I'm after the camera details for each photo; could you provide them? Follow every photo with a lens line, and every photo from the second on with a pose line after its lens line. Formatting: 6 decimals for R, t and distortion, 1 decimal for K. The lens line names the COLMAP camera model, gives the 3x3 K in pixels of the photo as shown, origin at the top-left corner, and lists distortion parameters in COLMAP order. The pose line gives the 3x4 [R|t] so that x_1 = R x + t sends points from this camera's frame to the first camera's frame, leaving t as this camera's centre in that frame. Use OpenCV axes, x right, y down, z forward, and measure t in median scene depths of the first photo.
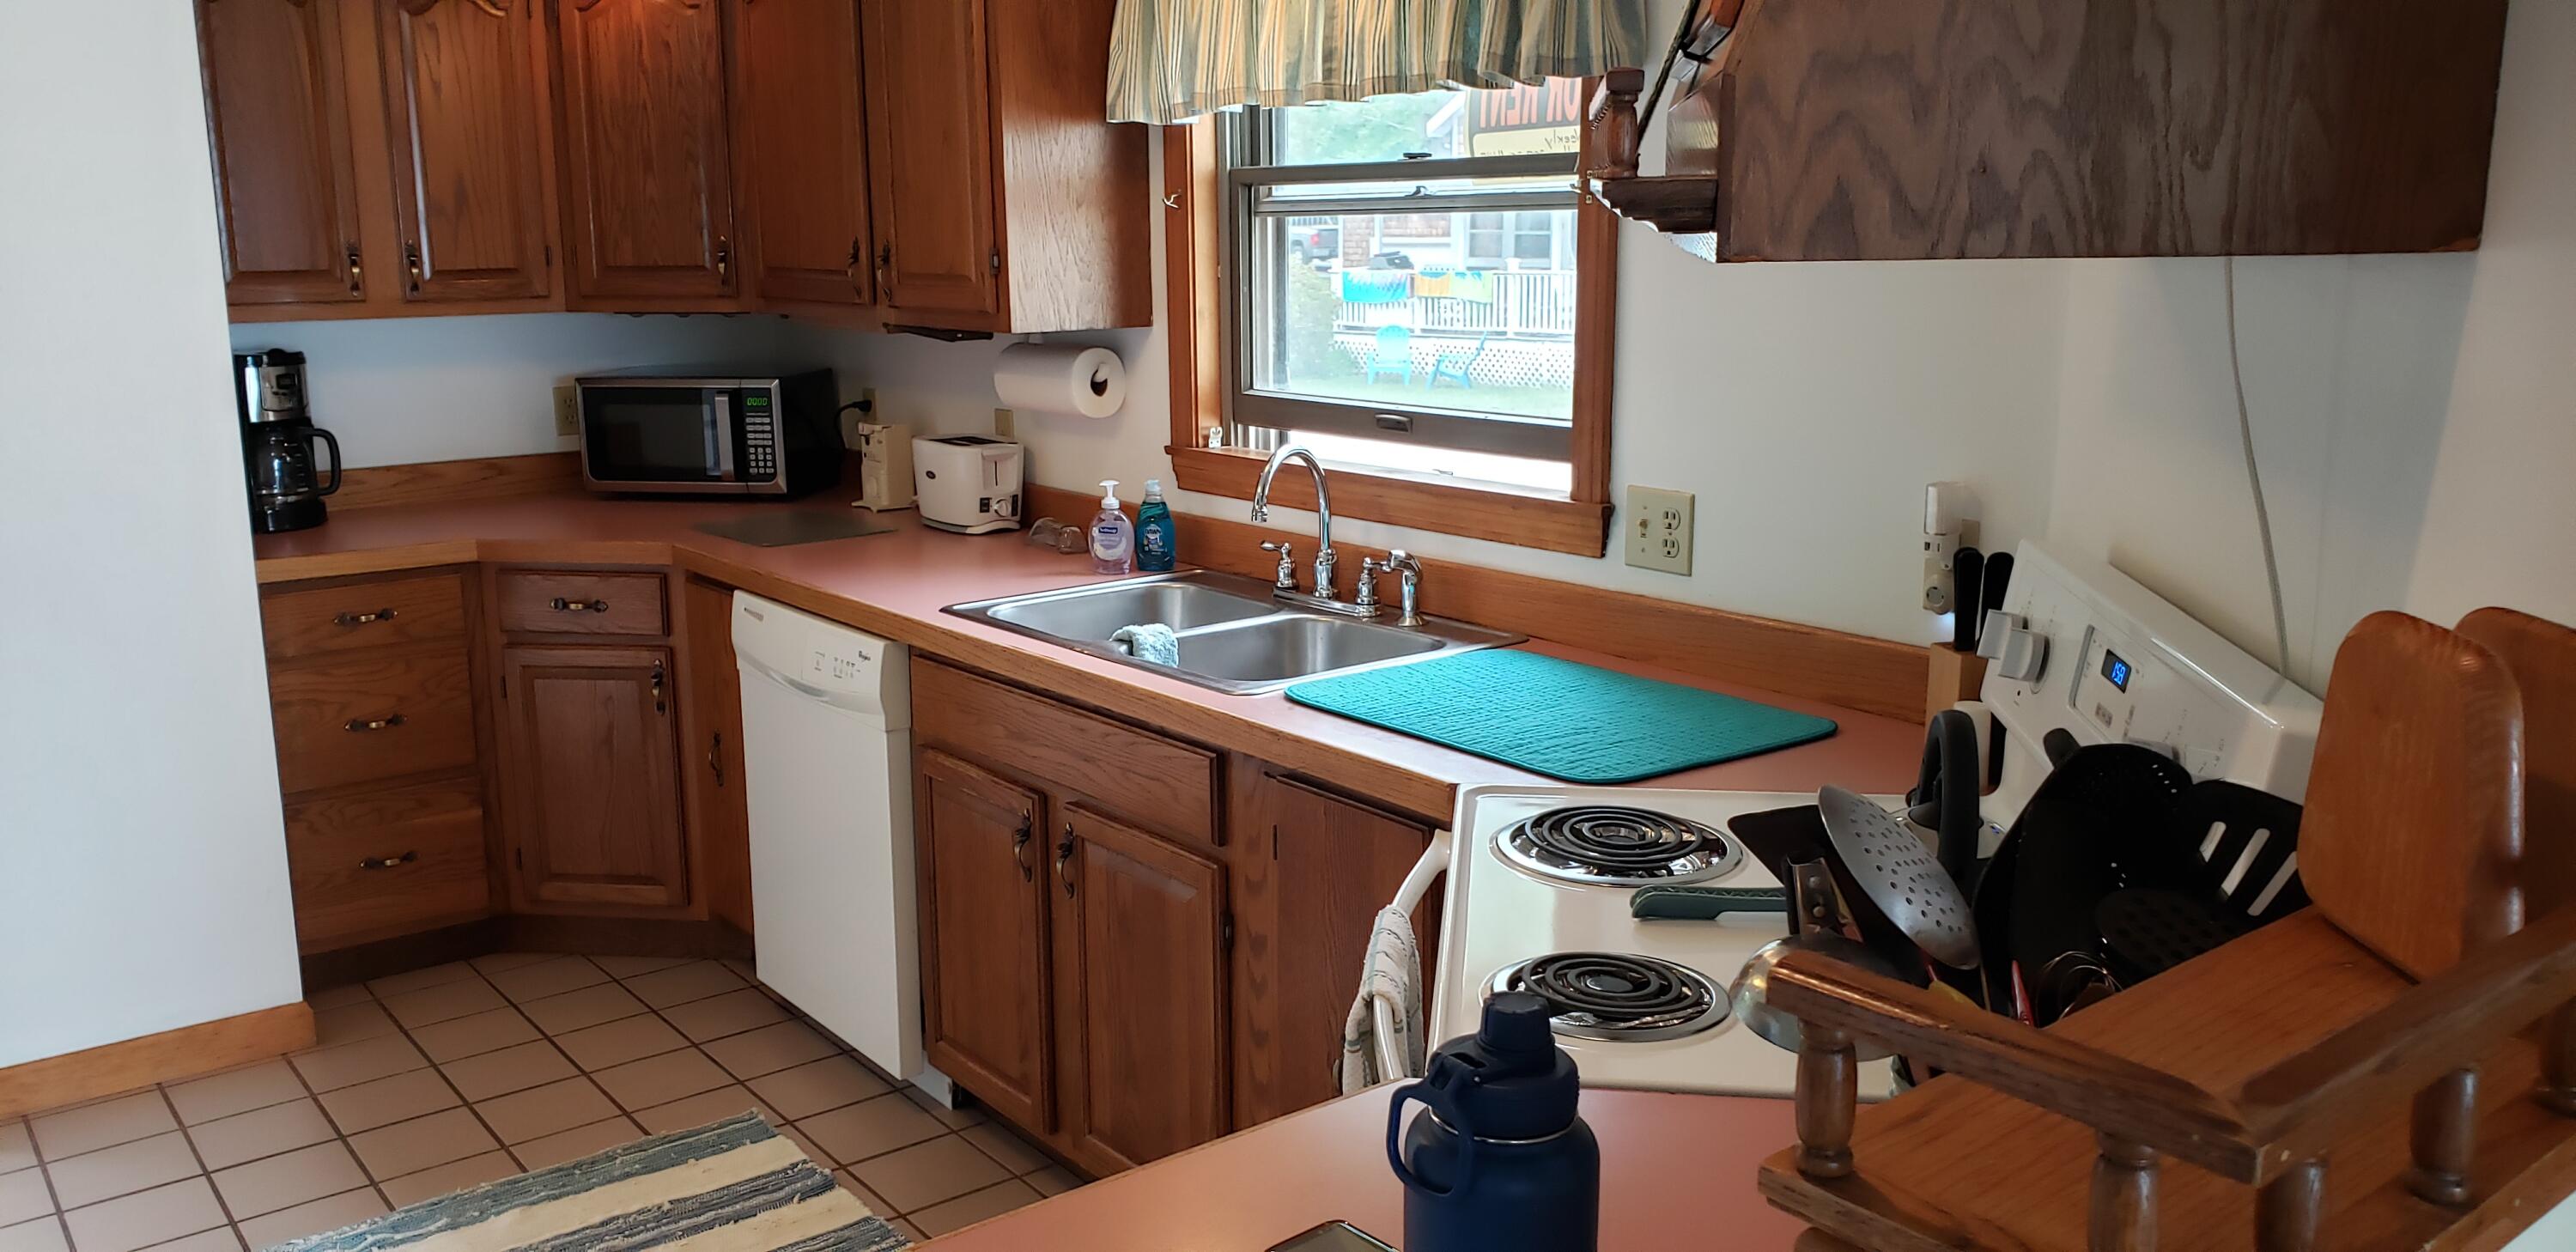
lens RADIAL K [[1981.5, 0, 1288.0], [0, 1981.5, 626.0], [0, 0, 1]] dist [-0.001920, -0.000362]
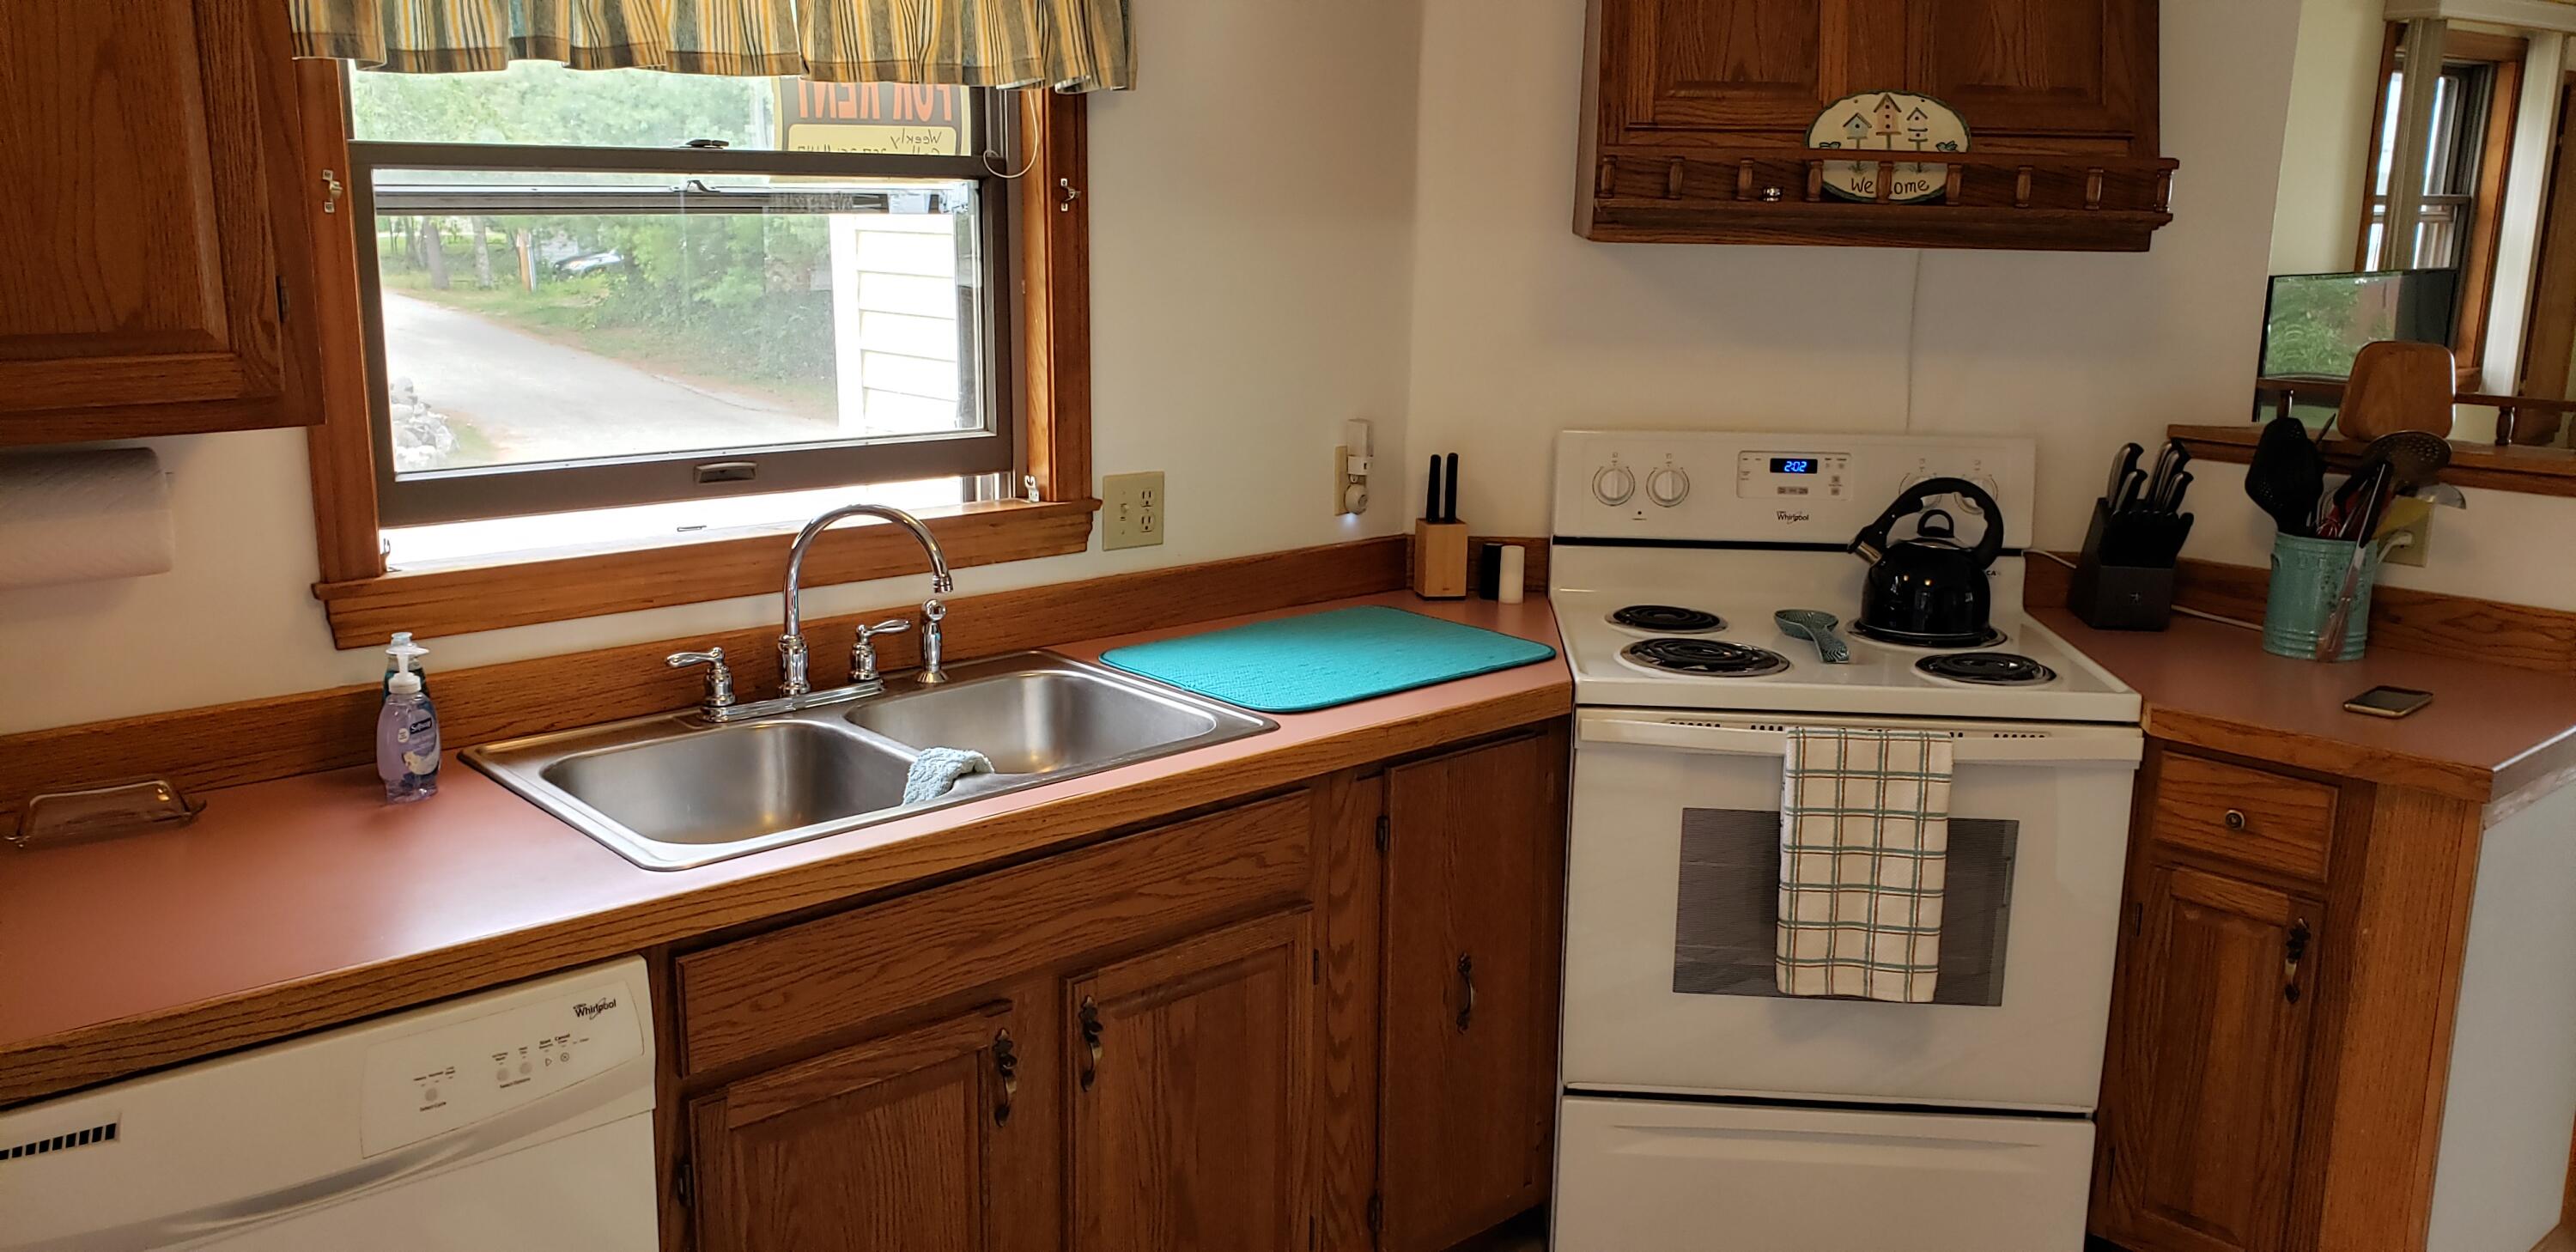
lens RADIAL K [[1909.7, 0, 1288.0], [0, 1909.7, 626.0], [0, 0, 1]] dist [-0.065621, -0.001501]
pose [[-0.037944, -0.201832, 0.978685, -0.756968], [0.189201, 0.960224, 0.205360, -0.165654], [-0.981205, 0.192960, 0.001752, 0.823057]]
